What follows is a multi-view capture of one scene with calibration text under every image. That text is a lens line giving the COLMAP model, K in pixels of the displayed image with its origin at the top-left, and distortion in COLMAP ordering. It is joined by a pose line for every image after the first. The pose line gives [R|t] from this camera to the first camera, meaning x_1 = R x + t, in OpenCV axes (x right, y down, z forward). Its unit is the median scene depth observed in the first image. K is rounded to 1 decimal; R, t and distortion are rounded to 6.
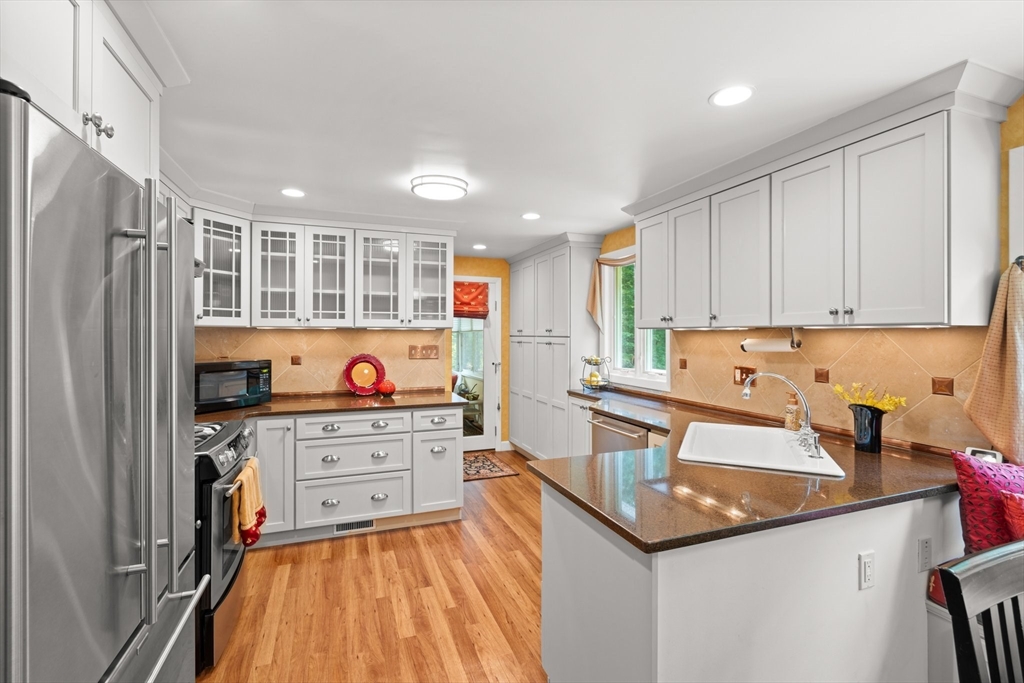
lens RADIAL K [[463.3, 0, 507.4], [0, 463.3, 332.6], [0, 0, 1]] dist [-0.004610, 0.001910]
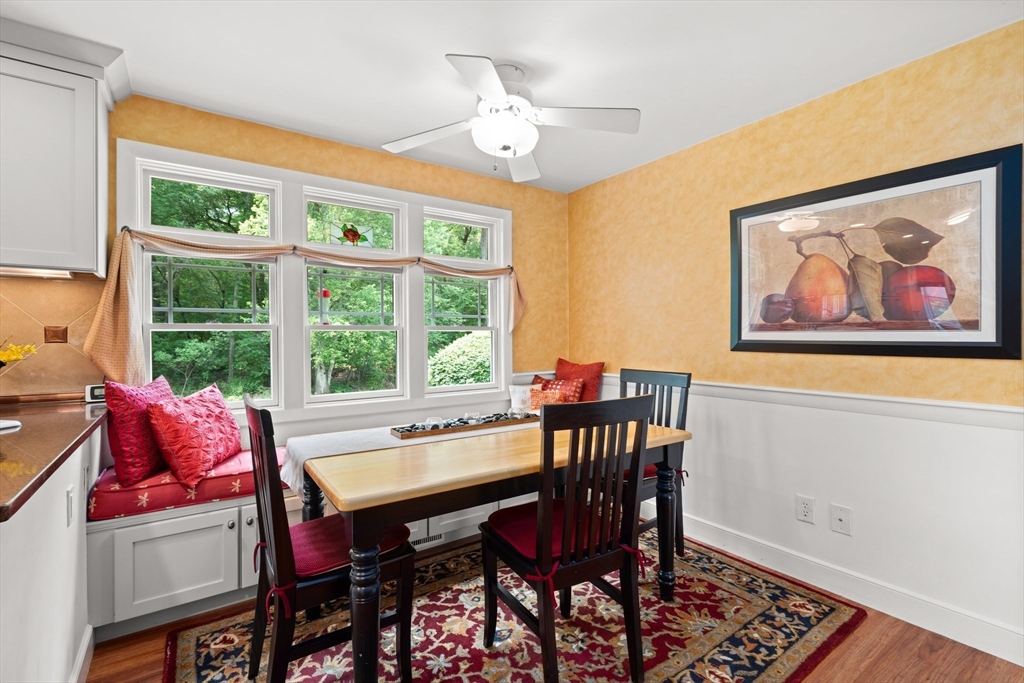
lens RADIAL K [[463.3, 0, 516.1], [0, 463.3, 336.2], [0, 0, 1]] dist [-0.004610, 0.001910]
pose [[-0.257377, 0.002098, 0.966309, -0.208875], [0.002278, 0.999996, -0.001565, 0.076402], [-0.966308, 0.001798, -0.257381, 0.161472]]
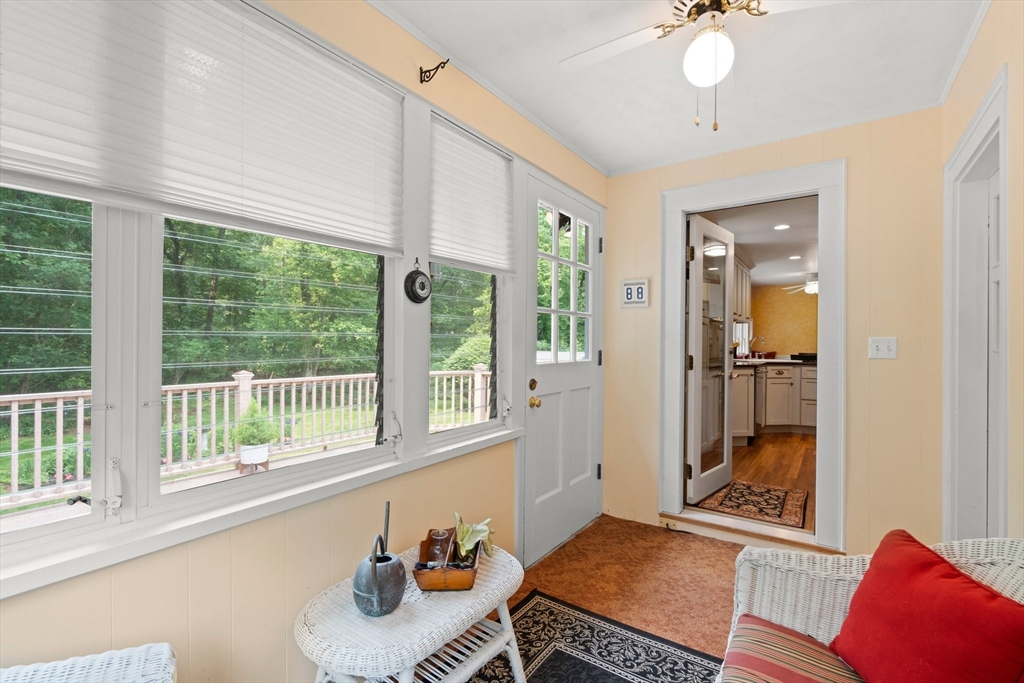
lens RADIAL K [[463.3, 0, 514.6], [0, 463.3, 343.5], [0, 0, 1]] dist [-0.004610, 0.001910]
pose [[-0.569408, -0.003347, 0.822048, -0.704802], [-0.008280, 0.999964, -0.001664, 0.102102], [-0.822013, -0.007754, -0.569416, 2.766556]]
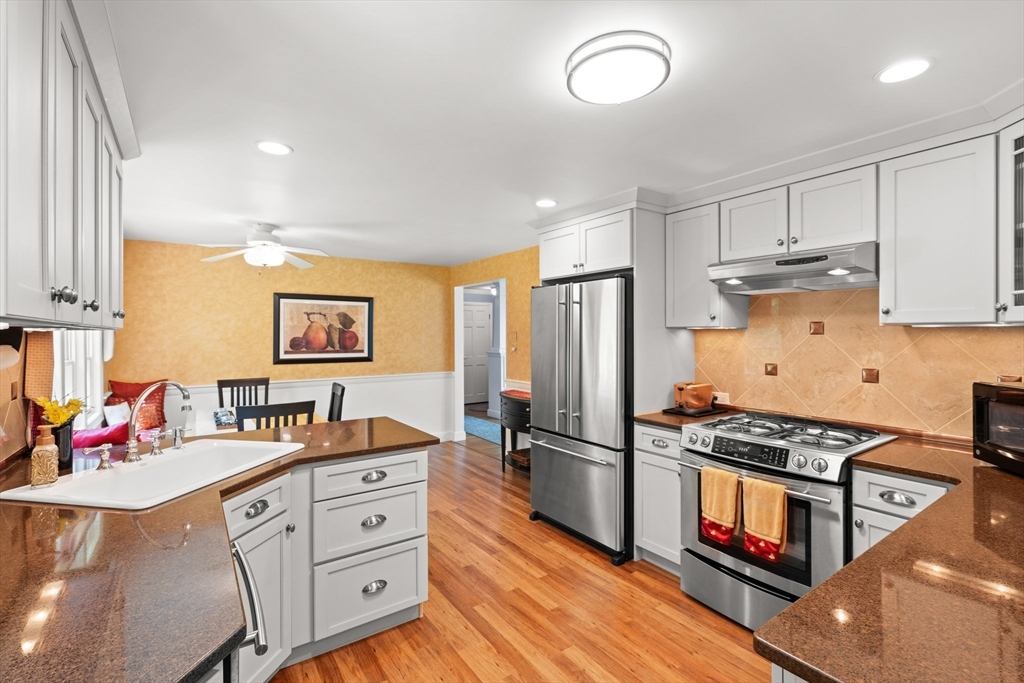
lens RADIAL K [[463.3, 0, 506.9], [0, 463.3, 334.4], [0, 0, 1]] dist [-0.004610, 0.001910]
pose [[-0.969579, 0.002578, -0.244764, 0.103446], [0.002949, 0.999995, -0.001149, -0.000052], [0.244760, -0.001836, -0.969582, 1.365565]]
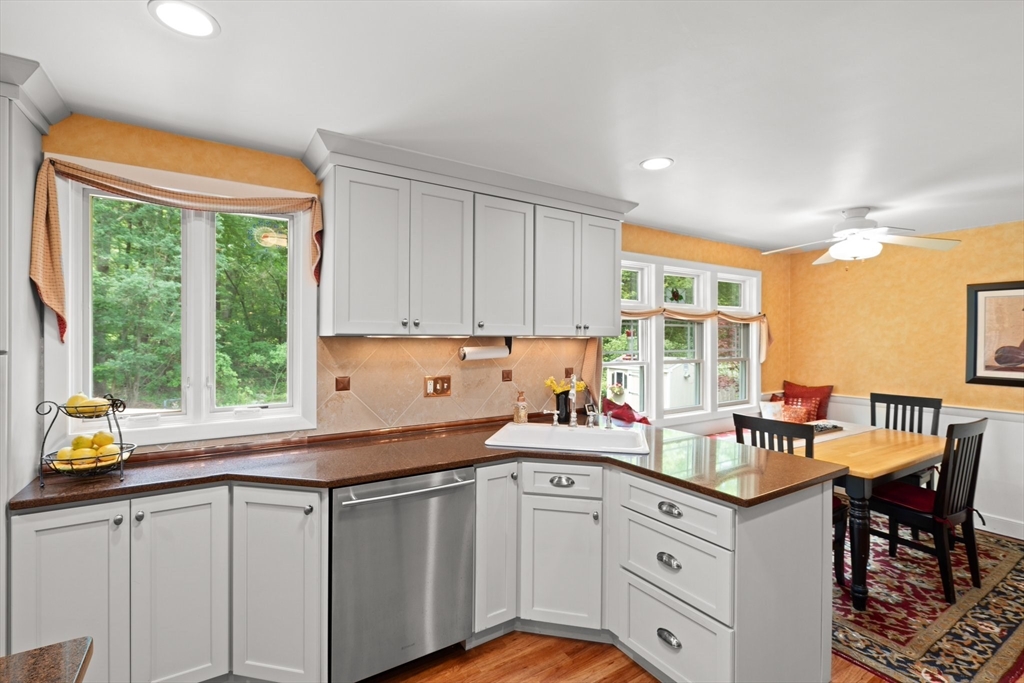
lens RADIAL K [[463.3, 0, 518.8], [0, 463.3, 339.3], [0, 0, 1]] dist [-0.004610, 0.001910]
pose [[-0.216269, -0.004957, 0.976321, -0.413787], [-0.007188, 0.999968, 0.003485, -0.006477], [-0.976307, -0.006265, -0.216298, 0.958737]]
